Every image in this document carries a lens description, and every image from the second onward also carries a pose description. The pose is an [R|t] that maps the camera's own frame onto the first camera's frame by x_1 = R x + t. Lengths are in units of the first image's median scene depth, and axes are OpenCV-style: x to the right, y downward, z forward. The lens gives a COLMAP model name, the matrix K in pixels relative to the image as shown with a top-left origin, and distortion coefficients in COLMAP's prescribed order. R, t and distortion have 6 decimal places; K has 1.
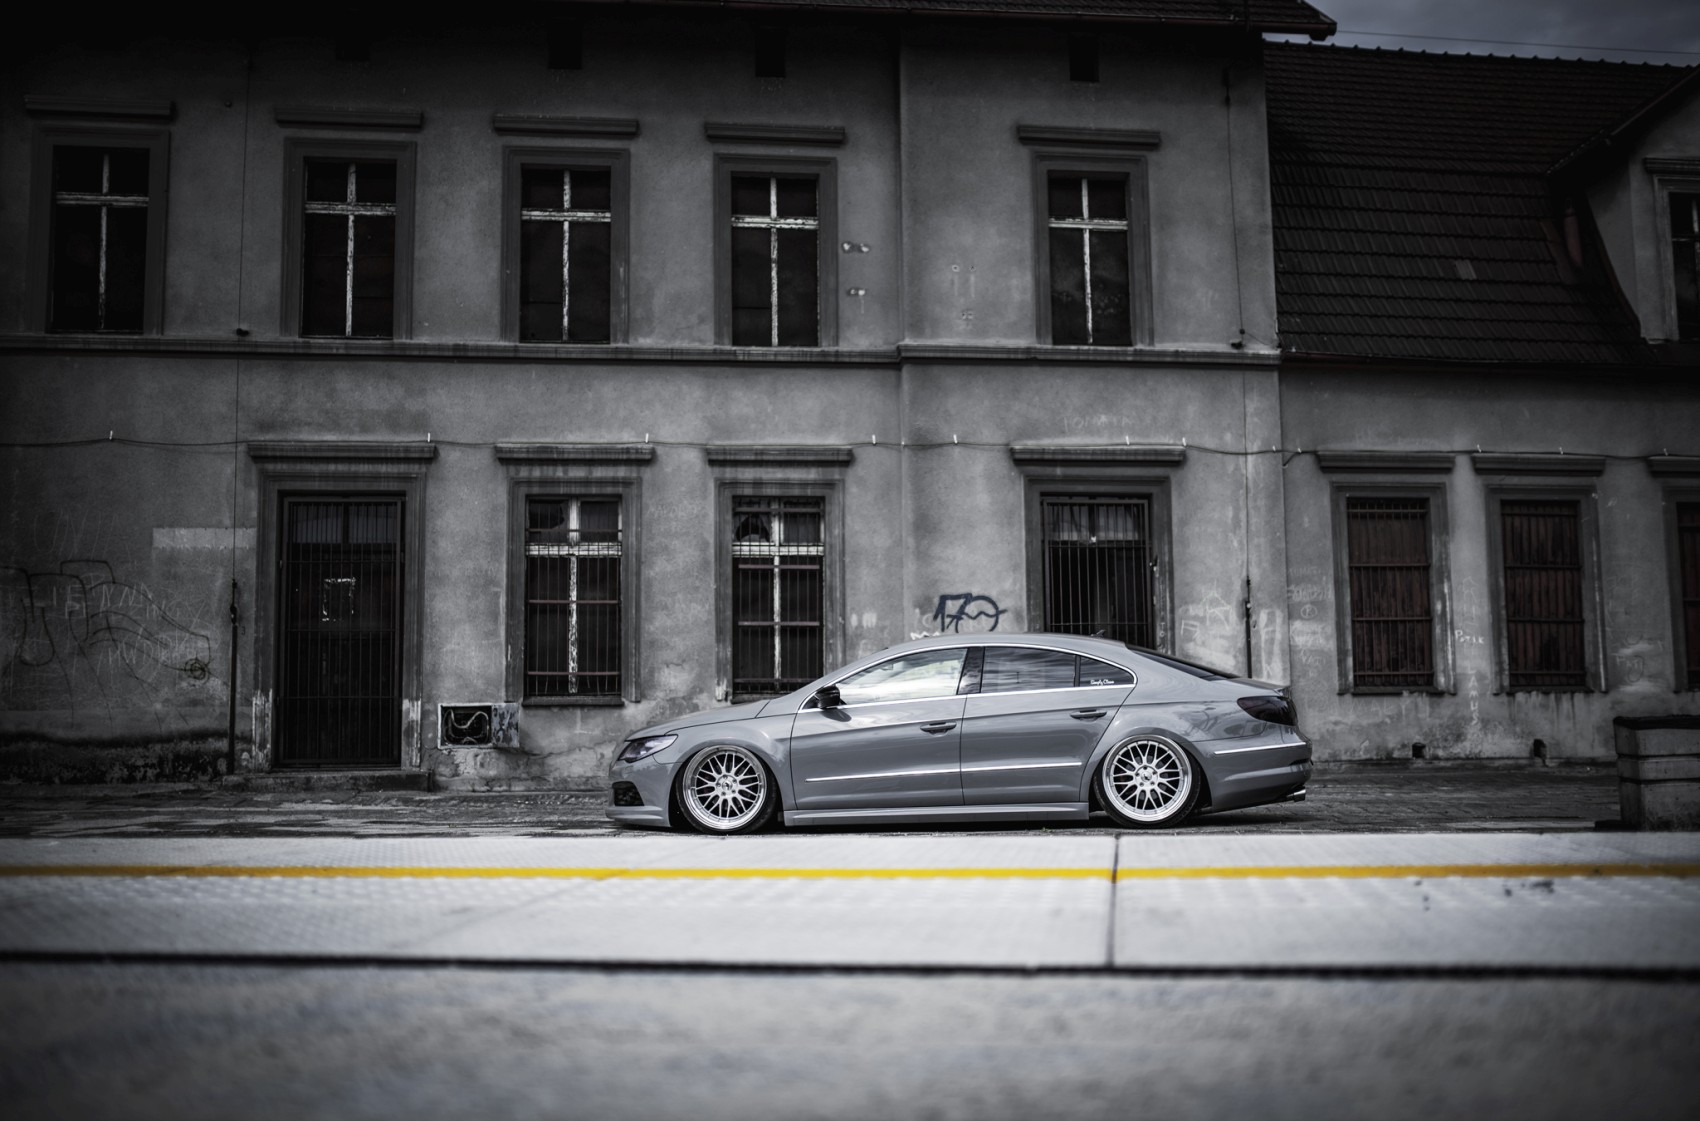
lens RADIAL K [[1632.0, 0, 855.5], [0, 1632.0, 541.8], [0, 0, 1]] dist [-0.072303, 0.113329]
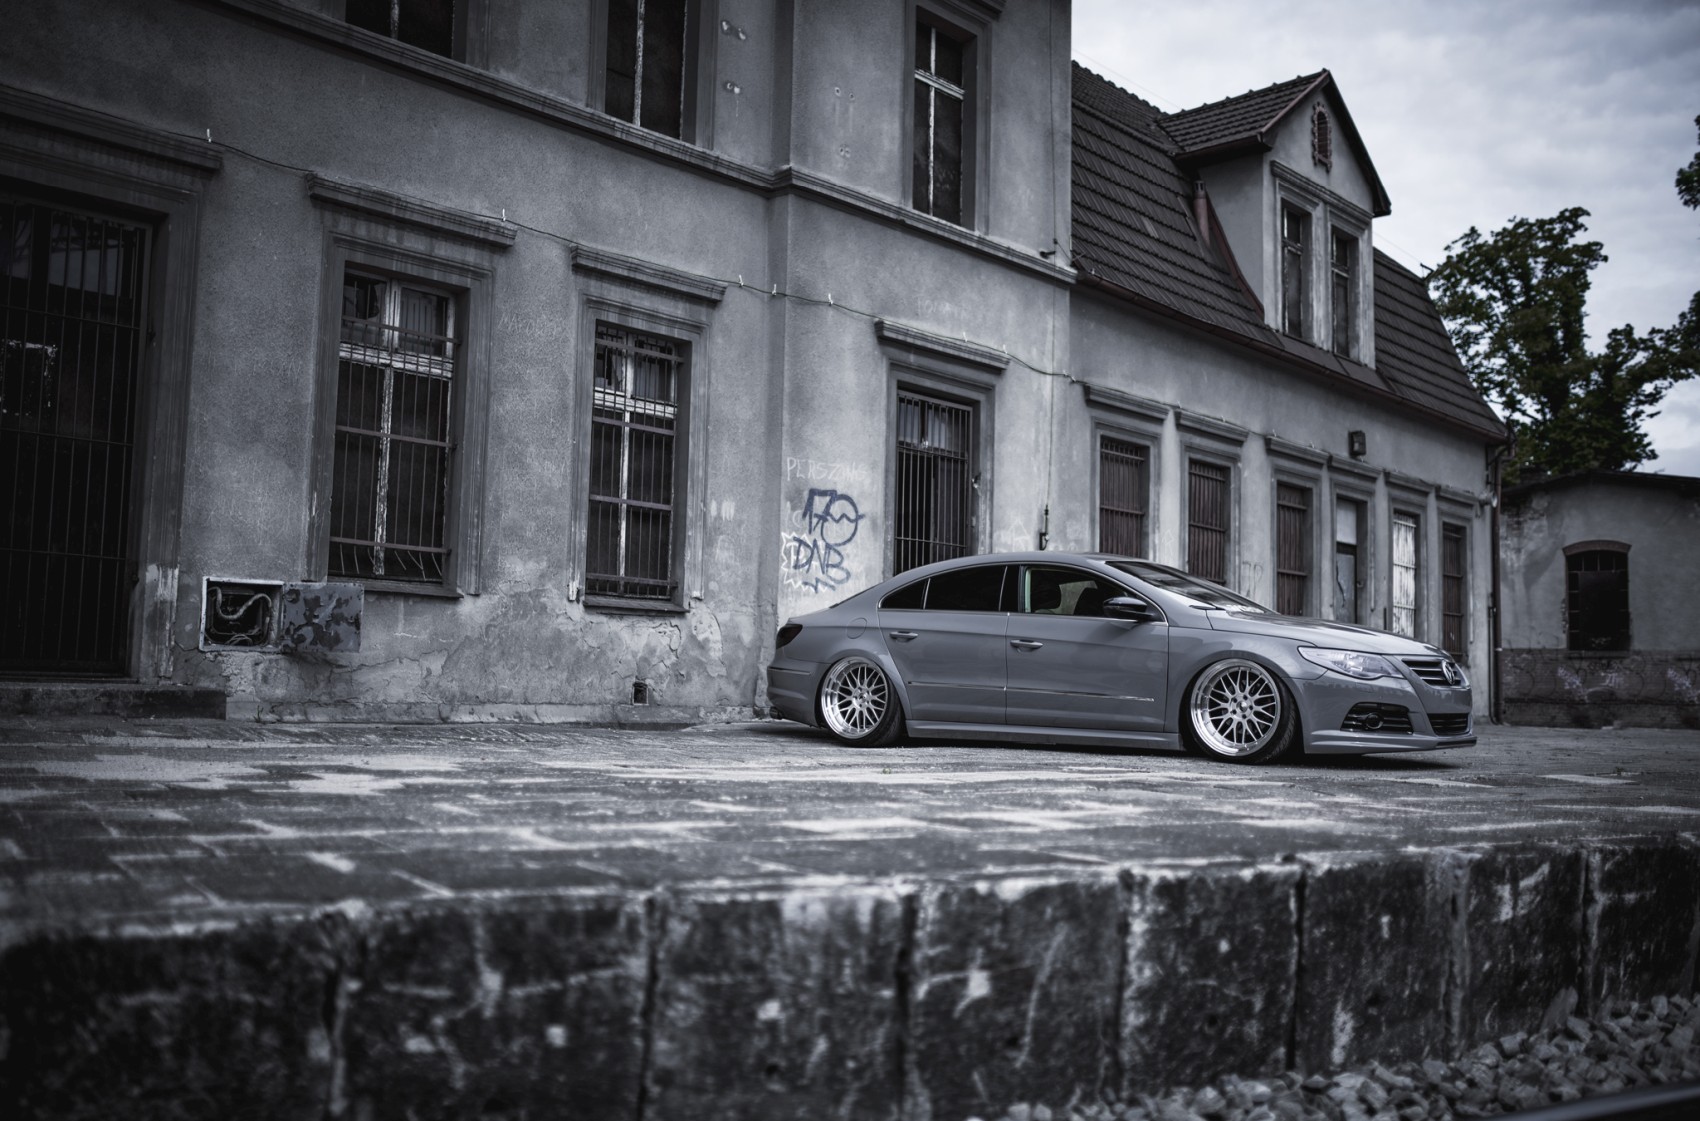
lens RADIAL K [[1632.0, 0, 855.5], [0, 1632.0, 541.8], [0, 0, 1]] dist [-0.072303, 0.113329]
pose [[0.761841, 0.089585, 0.641540, -0.442191], [-0.104181, 0.994443, -0.015147, 0.068496], [-0.639332, -0.055297, 0.766940, 0.371244]]
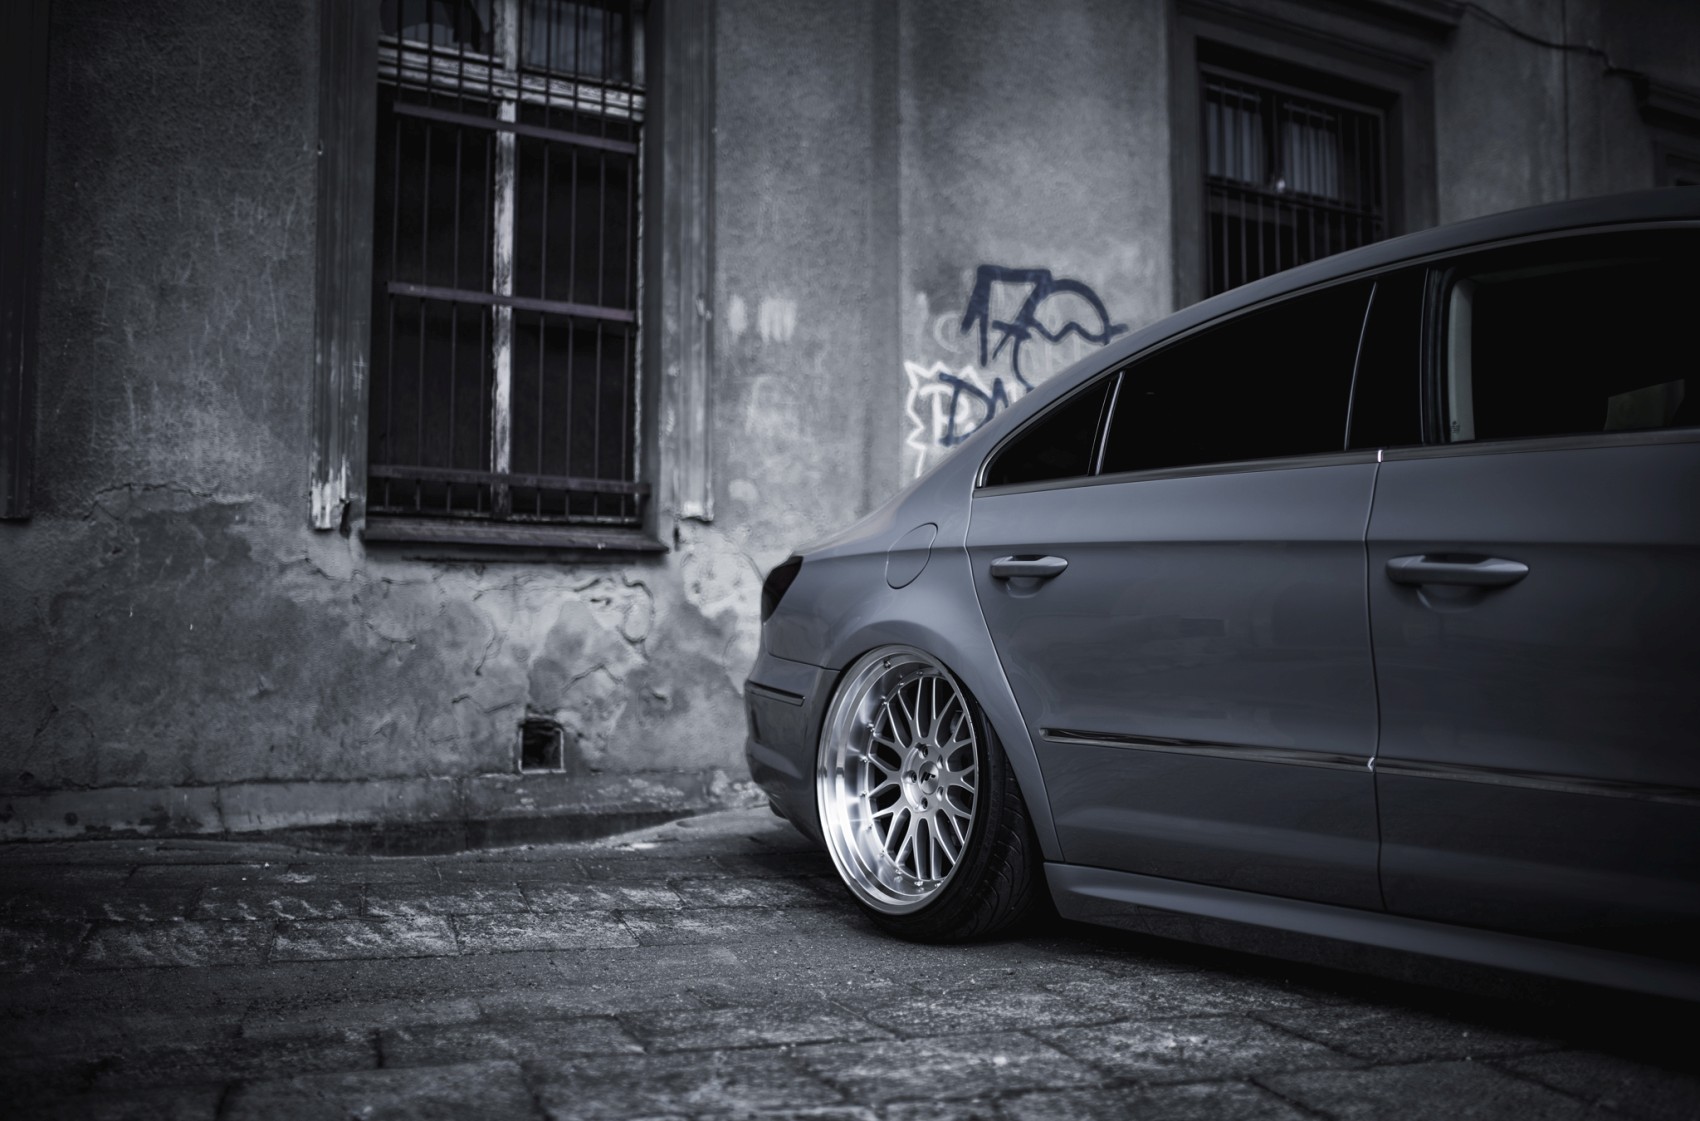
lens RADIAL K [[1646.0, 0, 856.1], [0, 1646.0, 541.0], [0, 0, 1]] dist [-0.072759, 0.126480]
pose [[0.922930, 0.040909, 0.382788, -0.106280], [-0.051362, 0.998533, 0.017122, 0.087867], [-0.381527, -0.035463, 0.923677, 0.680071]]
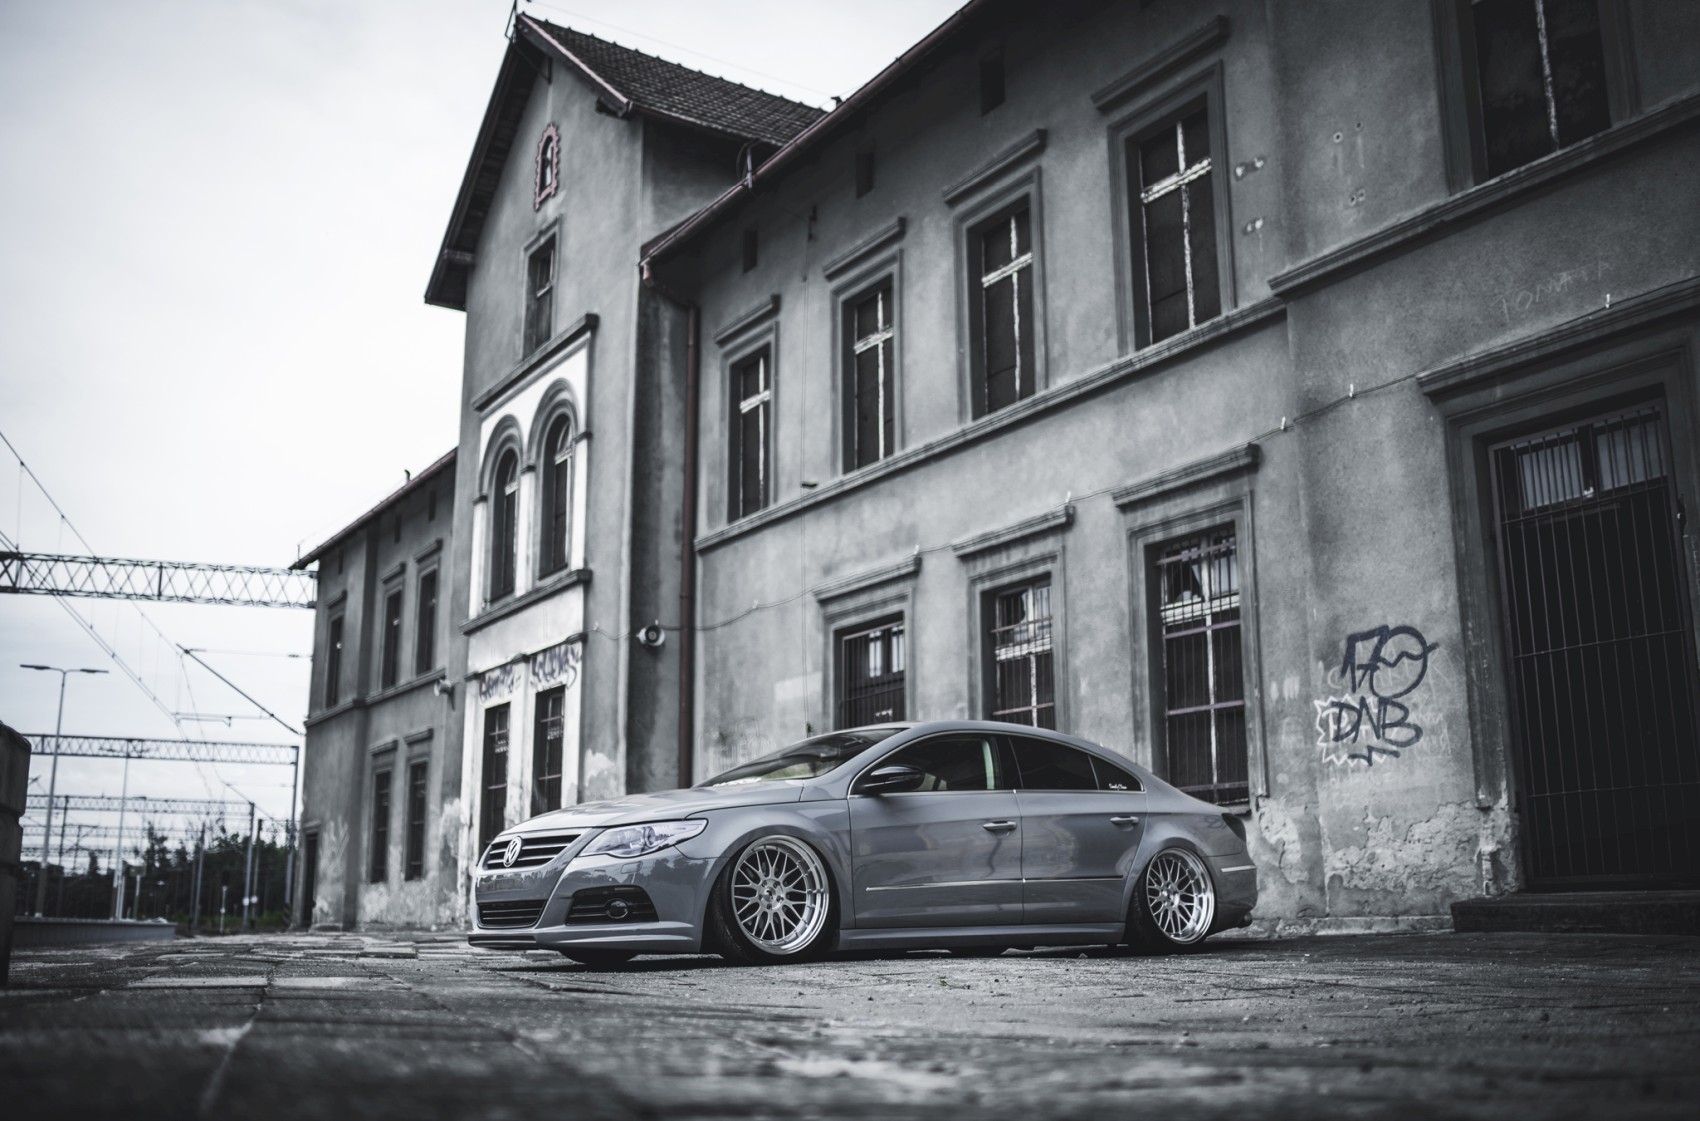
lens RADIAL K [[1632.0, 0, 855.5], [0, 1632.0, 541.8], [0, 0, 1]] dist [-0.072303, 0.113329]
pose [[0.417155, -0.197258, -0.887170, 0.540087], [0.100471, 0.980188, -0.170698, 0.085484], [0.903265, -0.017927, 0.428709, 0.557846]]
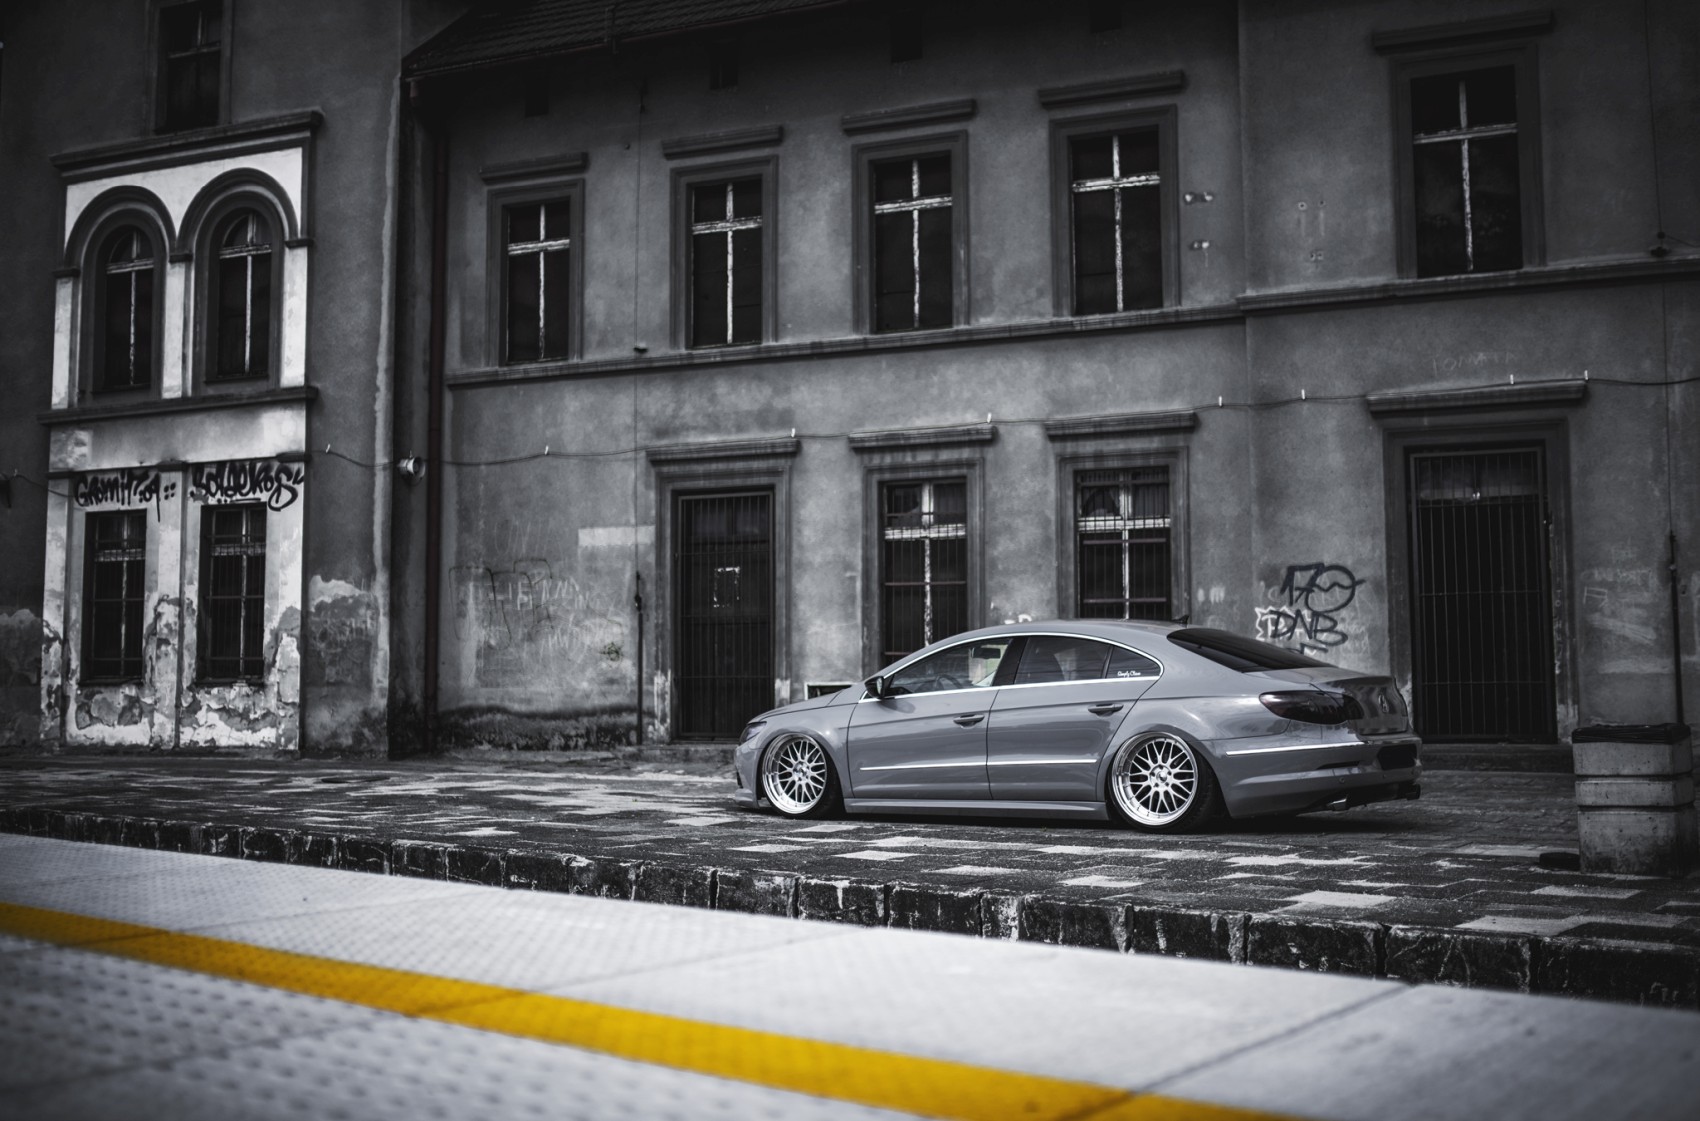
lens RADIAL K [[1674.5, 0, 855.0], [0, 1674.5, 545.5], [0, 0, 1]] dist [-0.075068, 0.129484]
pose [[0.868698, -0.034782, -0.494119, 0.305015], [0.048599, 0.998704, 0.015140, -0.004950], [0.492952, -0.037165, 0.869262, 0.063972]]
